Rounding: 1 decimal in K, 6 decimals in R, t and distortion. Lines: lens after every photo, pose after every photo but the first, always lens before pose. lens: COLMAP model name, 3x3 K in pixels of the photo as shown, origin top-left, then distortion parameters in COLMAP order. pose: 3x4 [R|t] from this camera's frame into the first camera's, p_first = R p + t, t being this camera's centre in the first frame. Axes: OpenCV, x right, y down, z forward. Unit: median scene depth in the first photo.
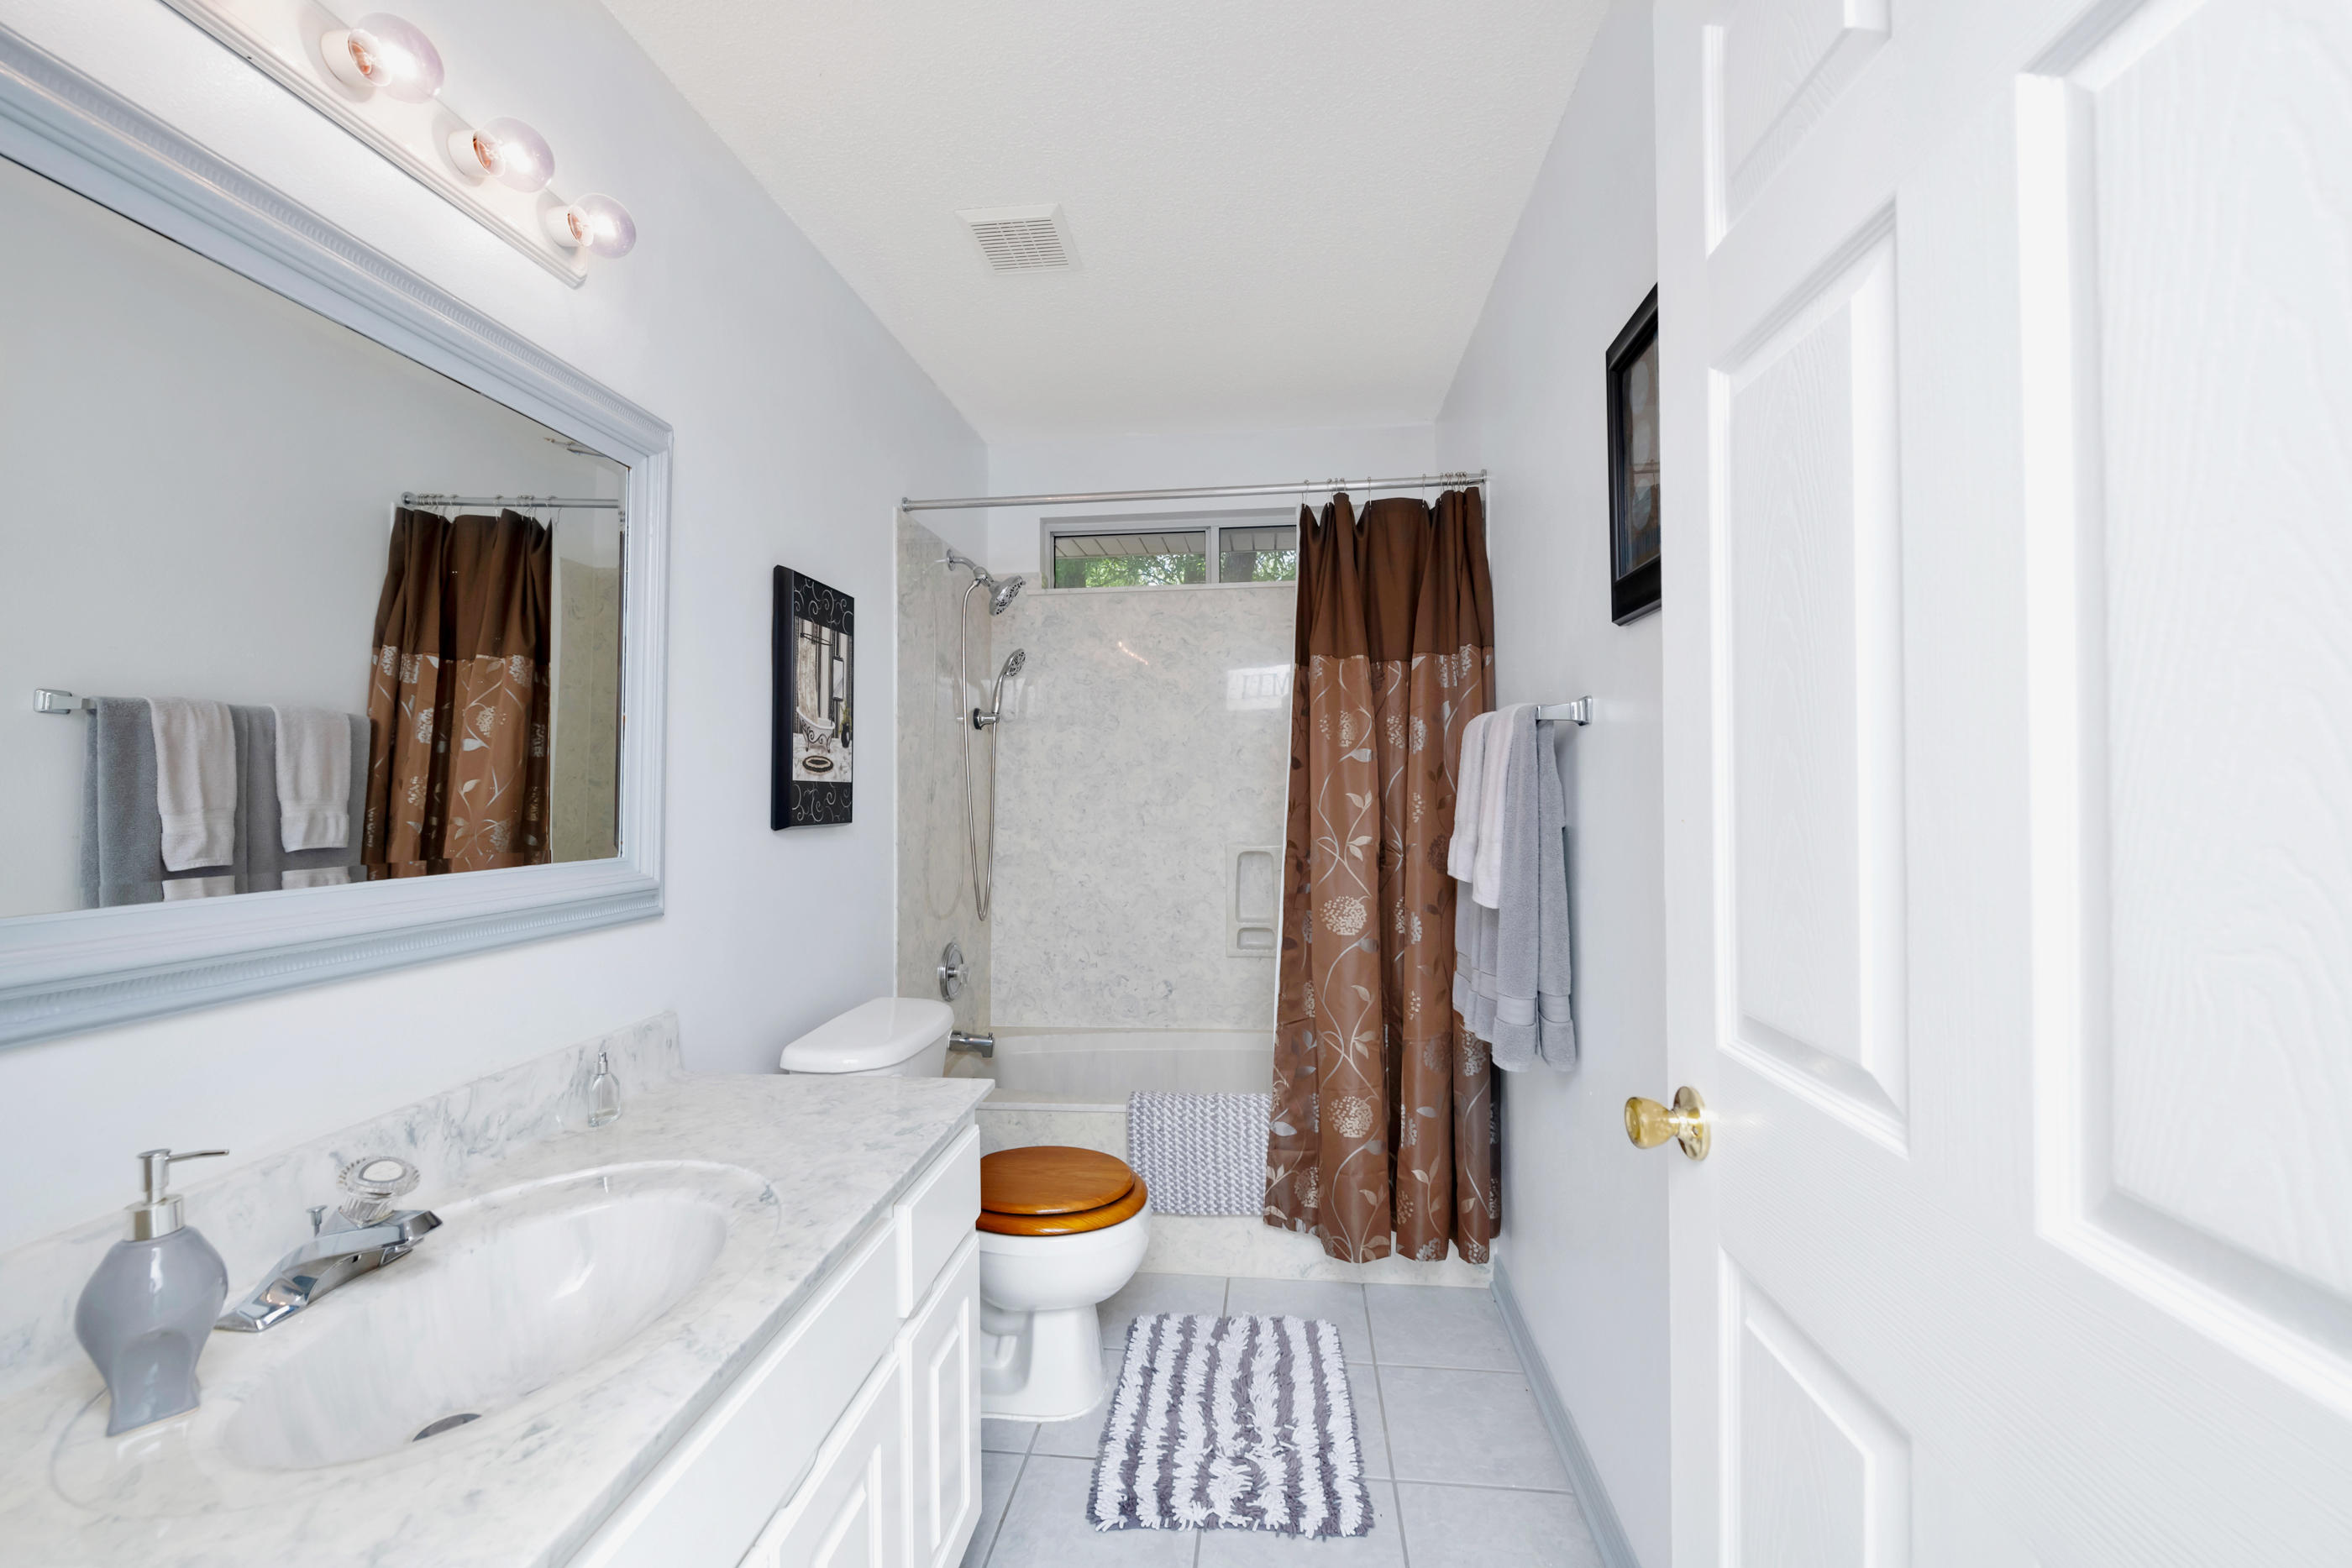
lens RADIAL K [[934.1, 0, 1178.4], [0, 934.1, 782.2], [0, 0, 1]] dist [0.002519, -0.004154]
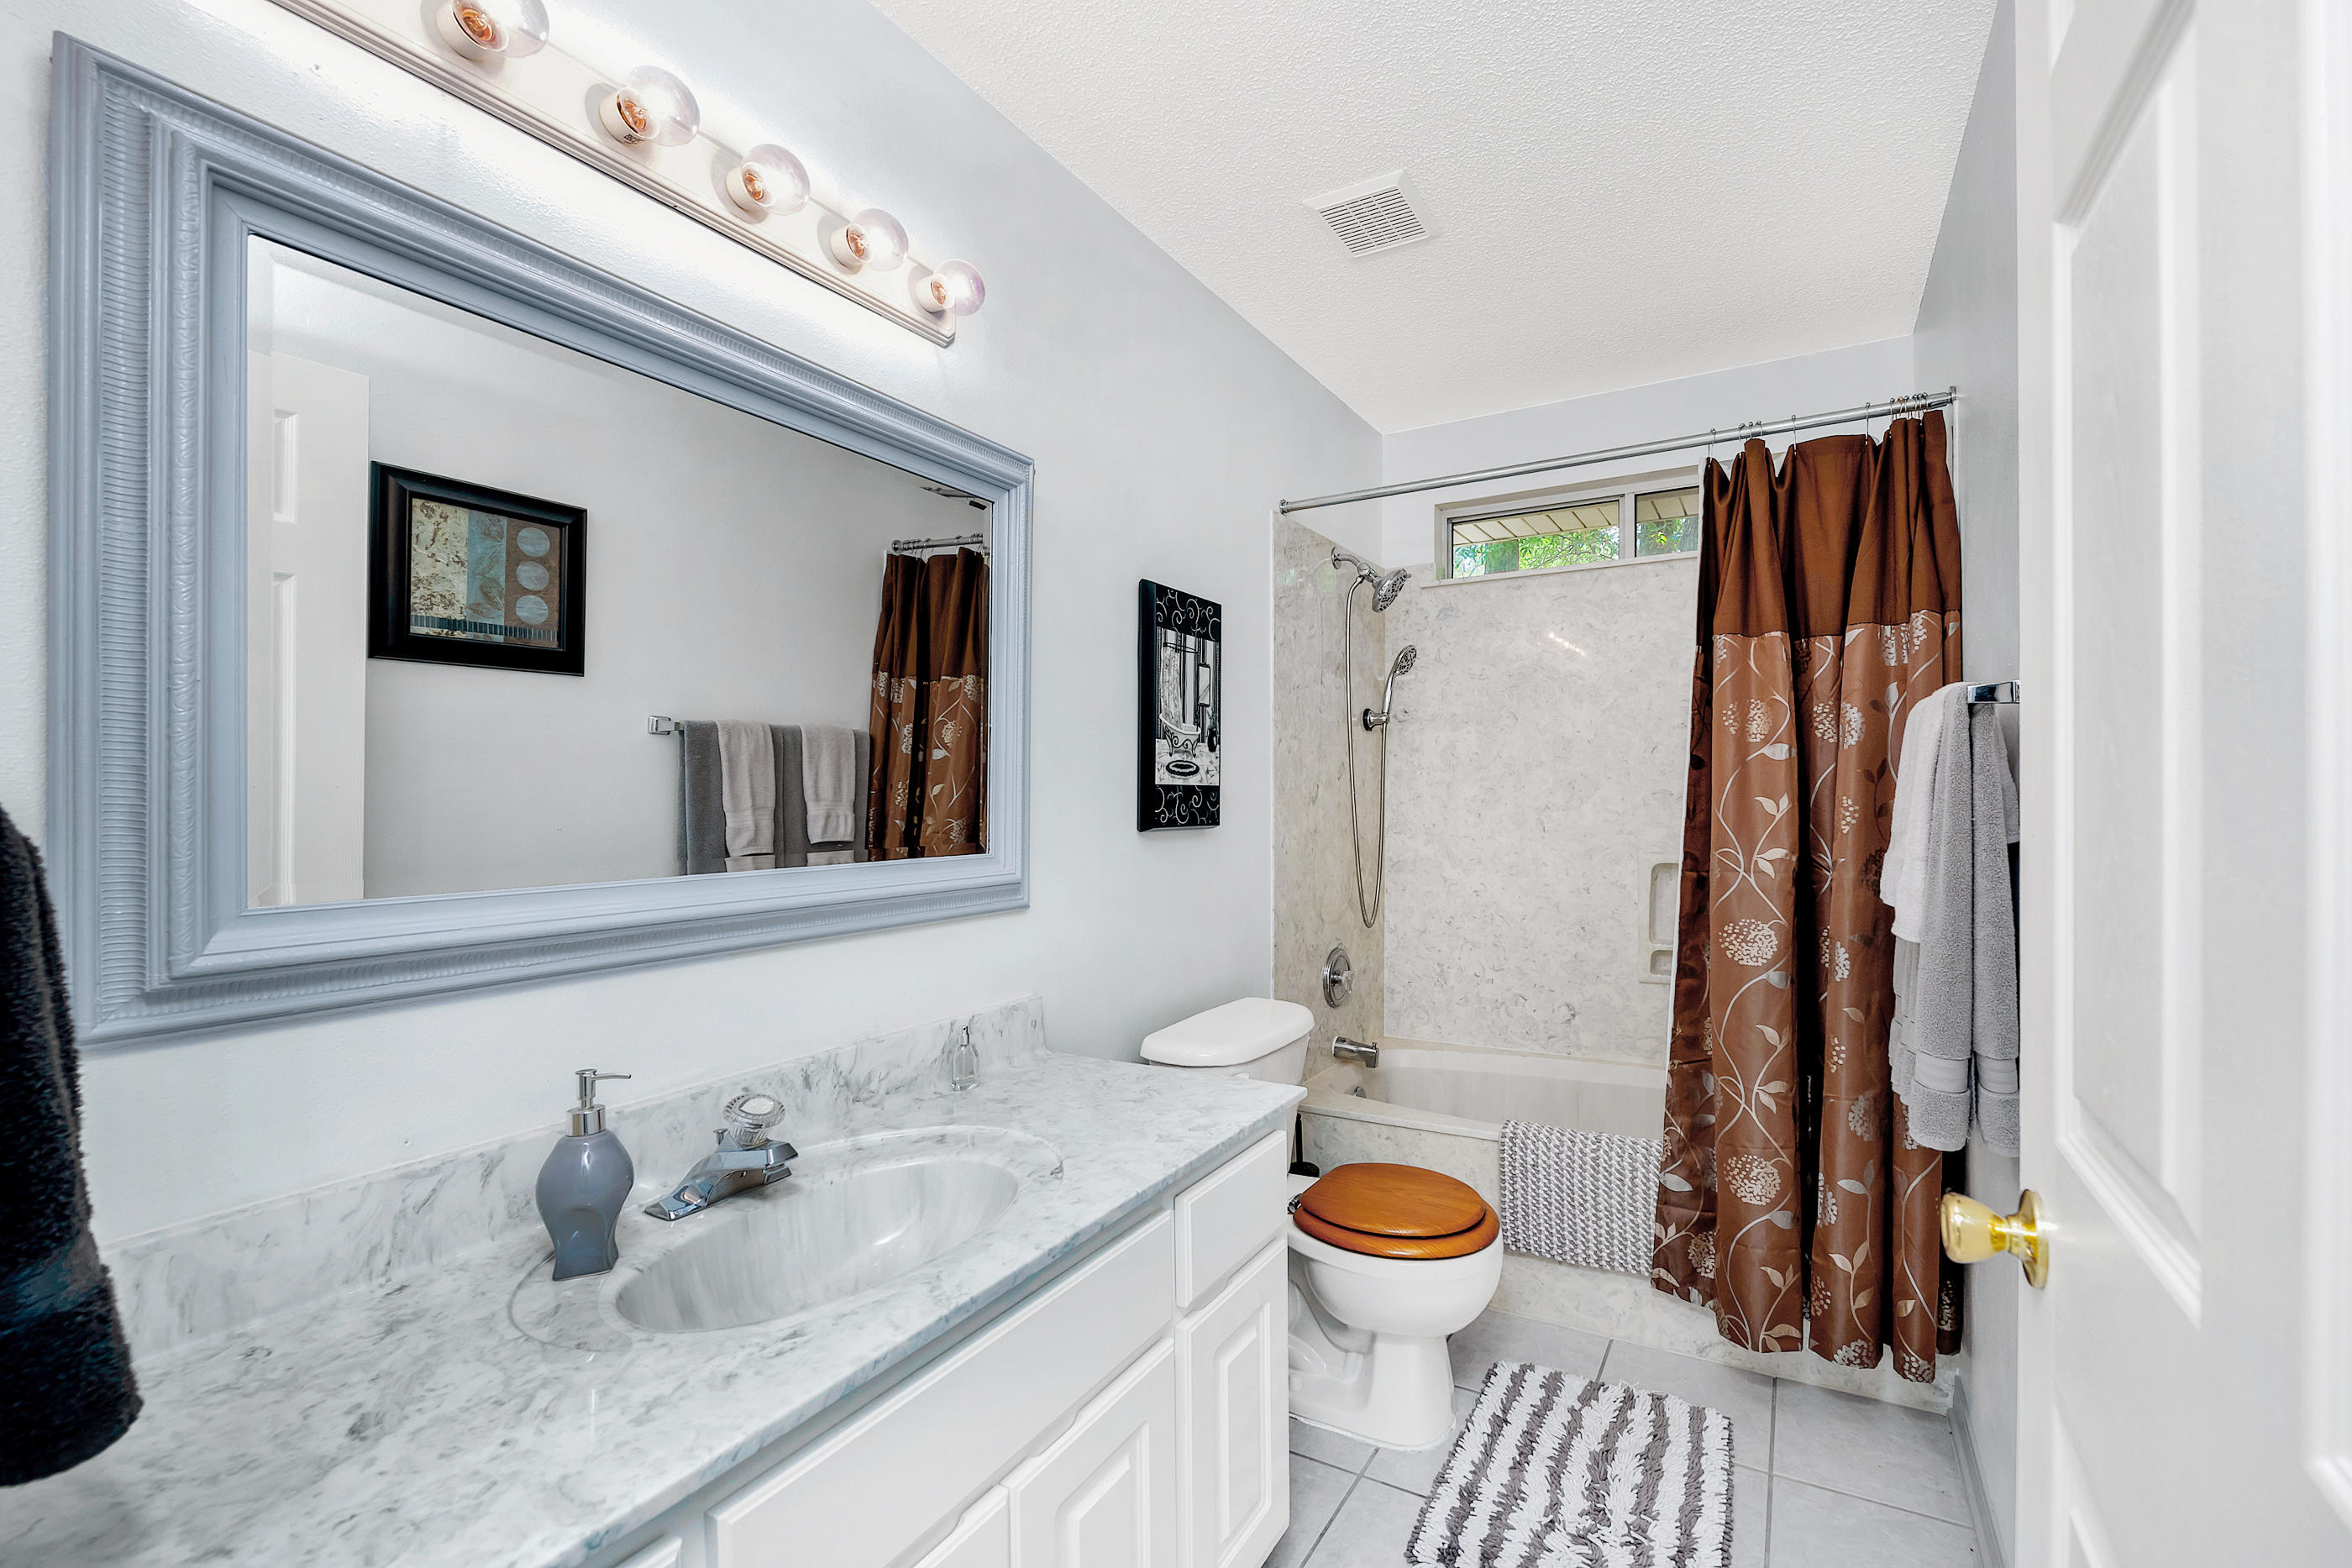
lens RADIAL K [[982.0, 0, 1275.6], [0, 982.0, 800.8], [0, 0, 1]] dist [-0.000217, -0.001256]
pose [[0.933696, 0.002523, -0.358058, 0.100713], [0.003382, 0.999868, 0.015866, -0.000333], [0.358051, -0.016025, 0.933564, 0.020427]]
